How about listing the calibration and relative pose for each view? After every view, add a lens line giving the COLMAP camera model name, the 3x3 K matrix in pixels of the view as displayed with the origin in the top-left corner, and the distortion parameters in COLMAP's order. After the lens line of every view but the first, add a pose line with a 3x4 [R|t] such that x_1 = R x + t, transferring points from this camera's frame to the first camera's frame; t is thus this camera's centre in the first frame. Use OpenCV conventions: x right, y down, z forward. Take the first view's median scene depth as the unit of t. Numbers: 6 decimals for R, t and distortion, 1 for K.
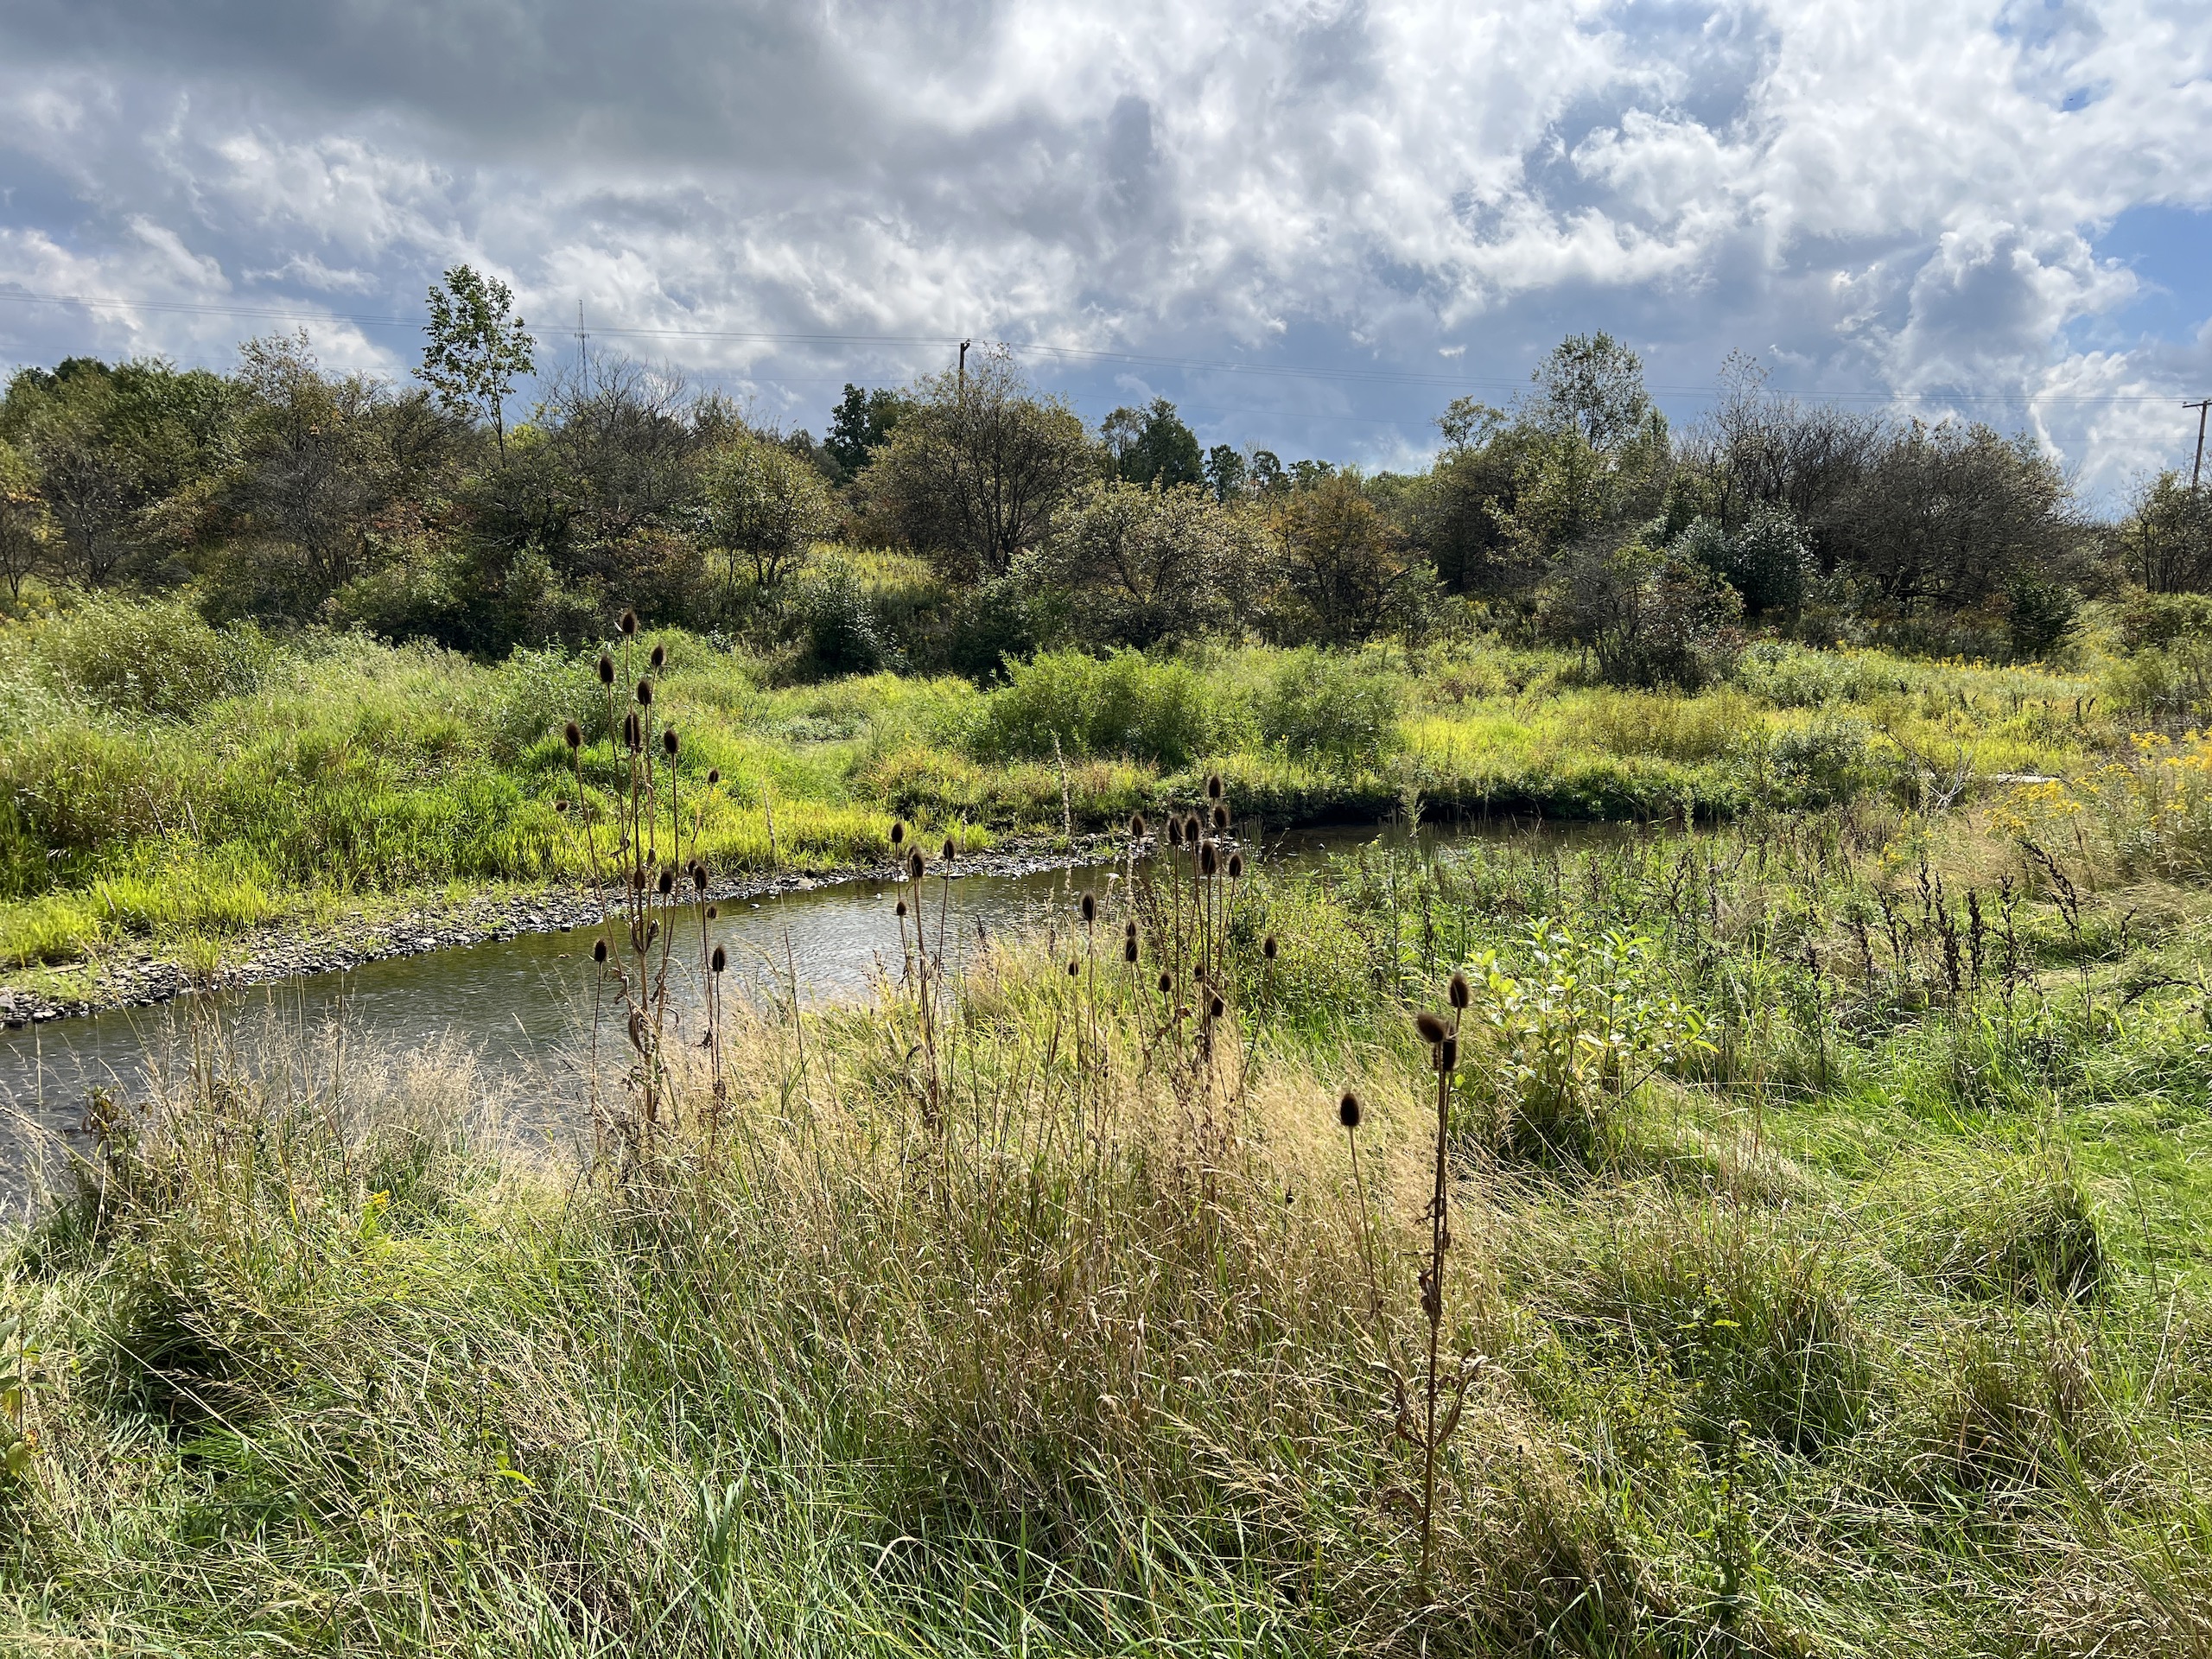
lens RADIAL K [[1723.3, 0, 1092.1], [0, 1723.3, 836.5], [0, 0, 1]] dist [0.106517, -0.055178]
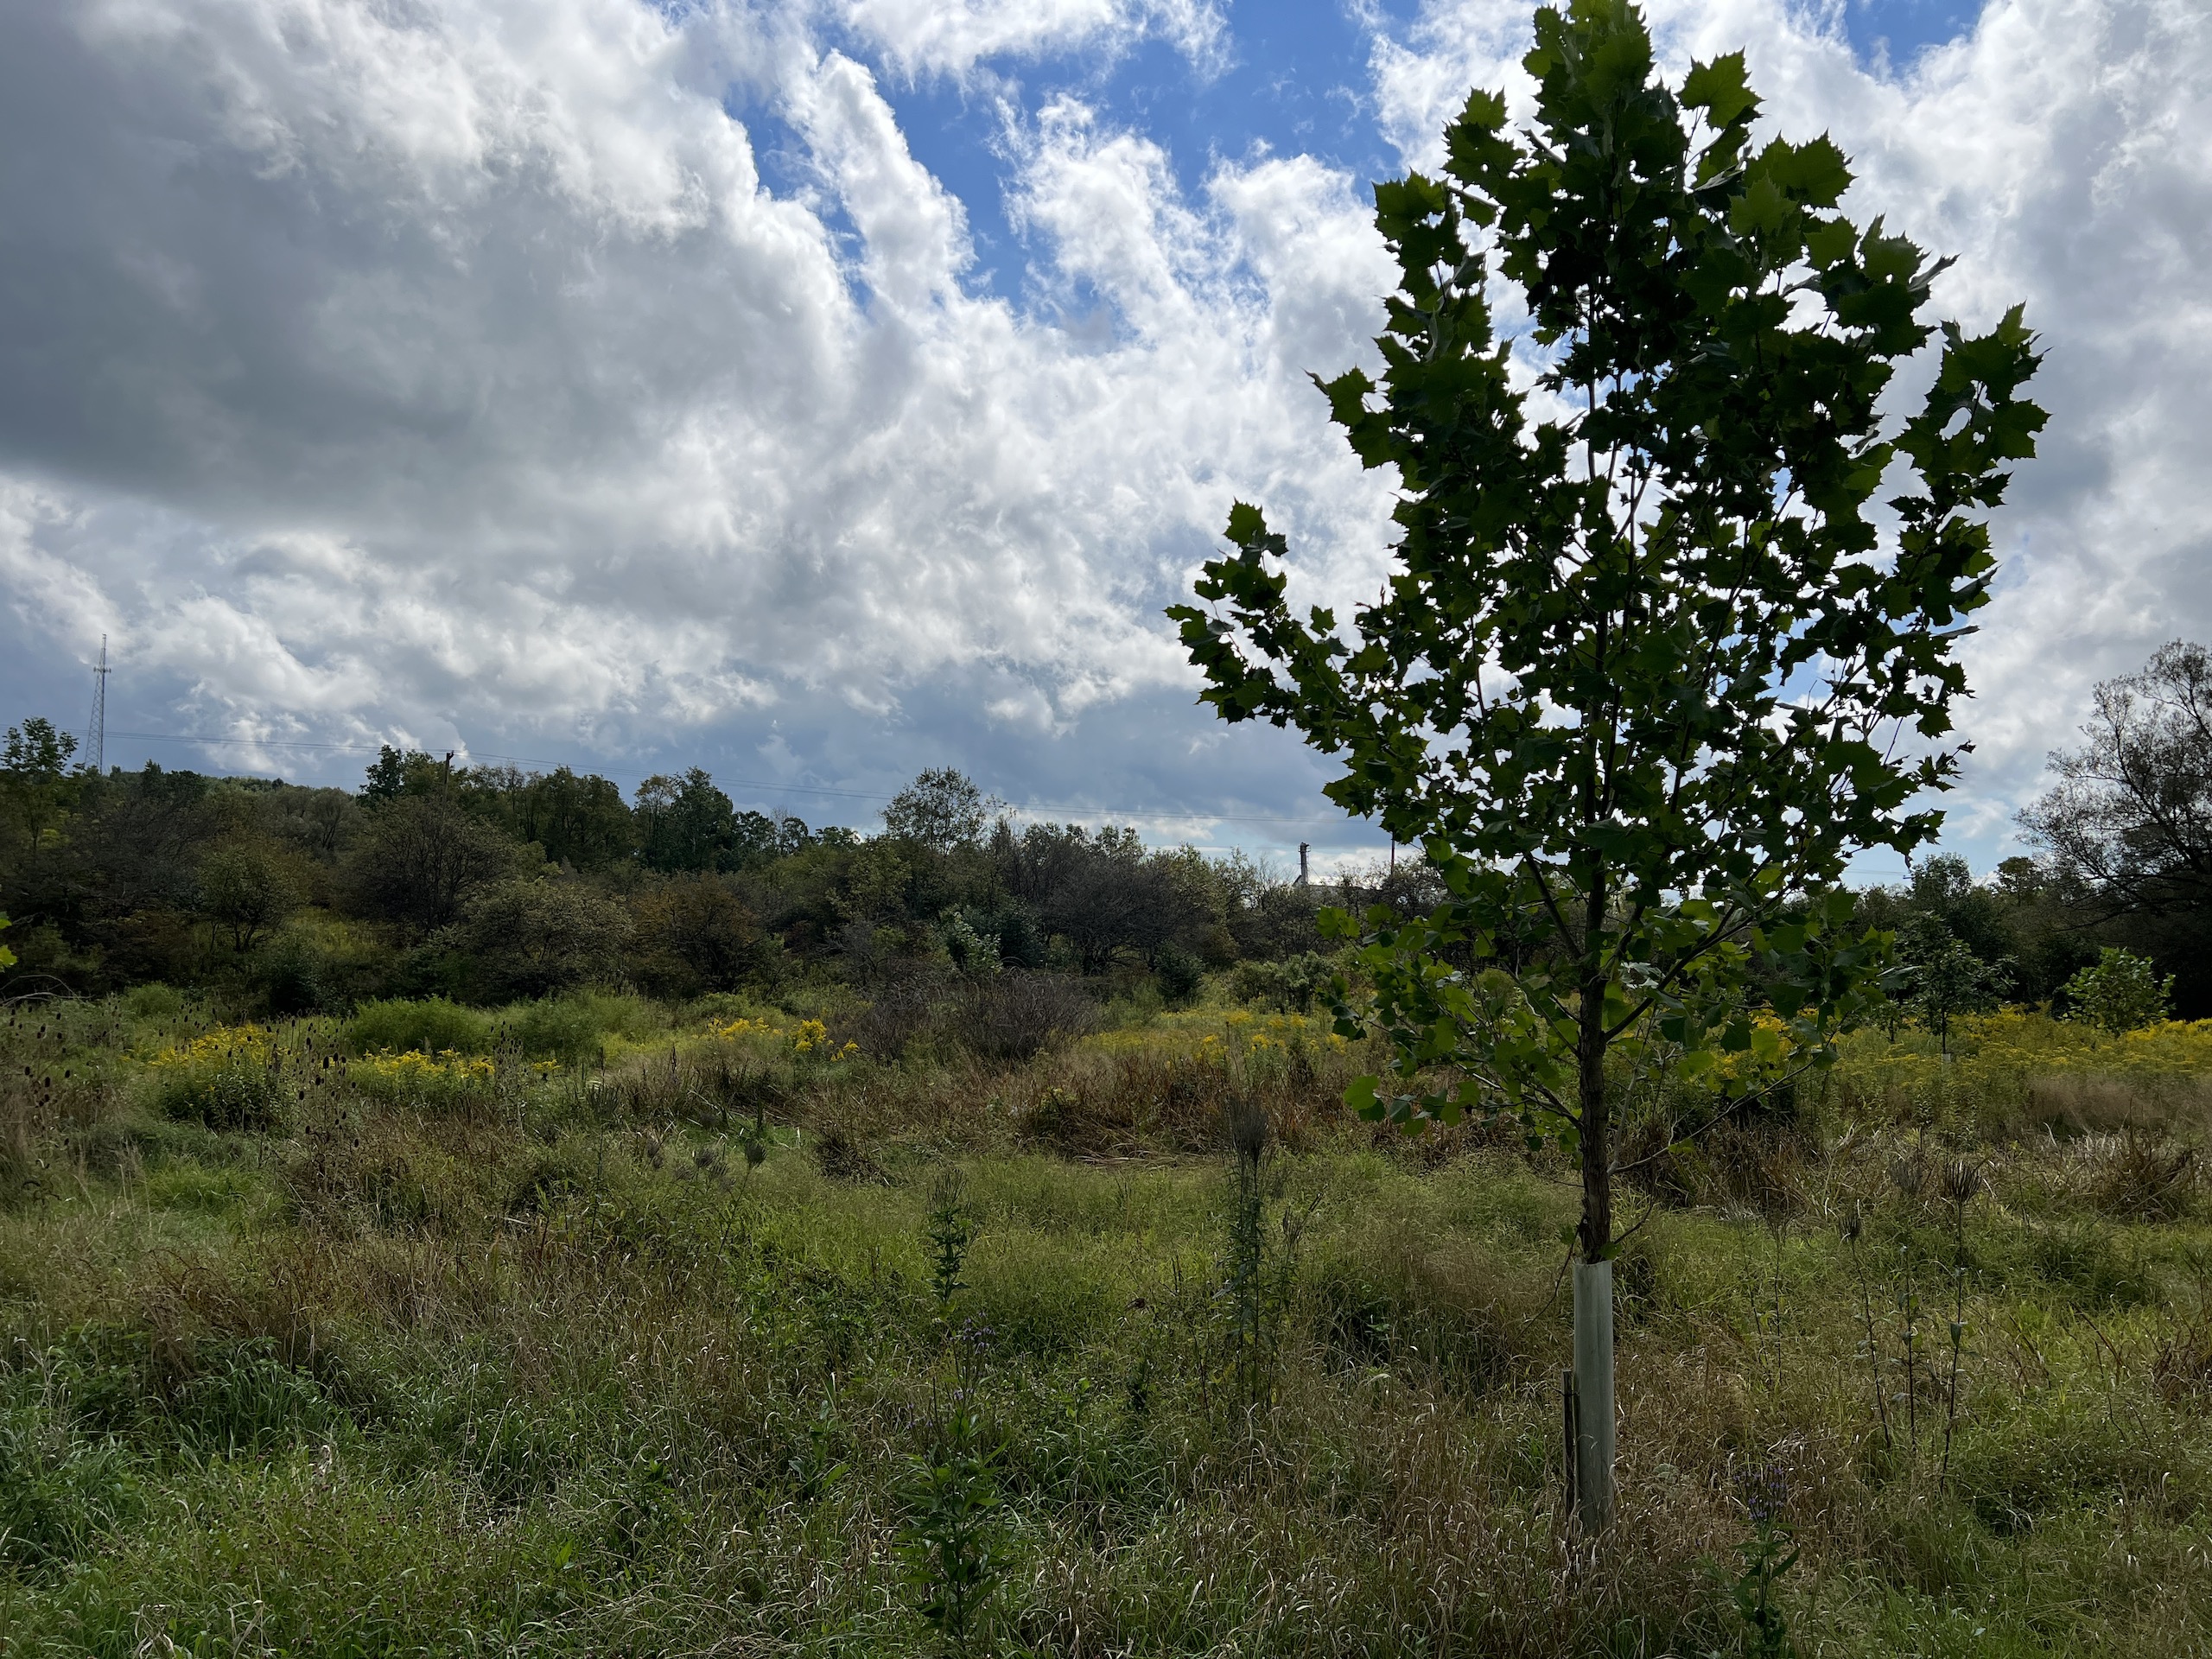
lens RADIAL K [[1723.3, 0, 1092.1], [0, 1723.3, 836.5], [0, 0, 1]] dist [0.106517, -0.055178]
pose [[0.971432, 0.024945, 0.236001, 0.120925], [0.022330, 0.980440, -0.195546, 0.047455], [-0.236263, 0.195230, 0.951874, -0.448008]]
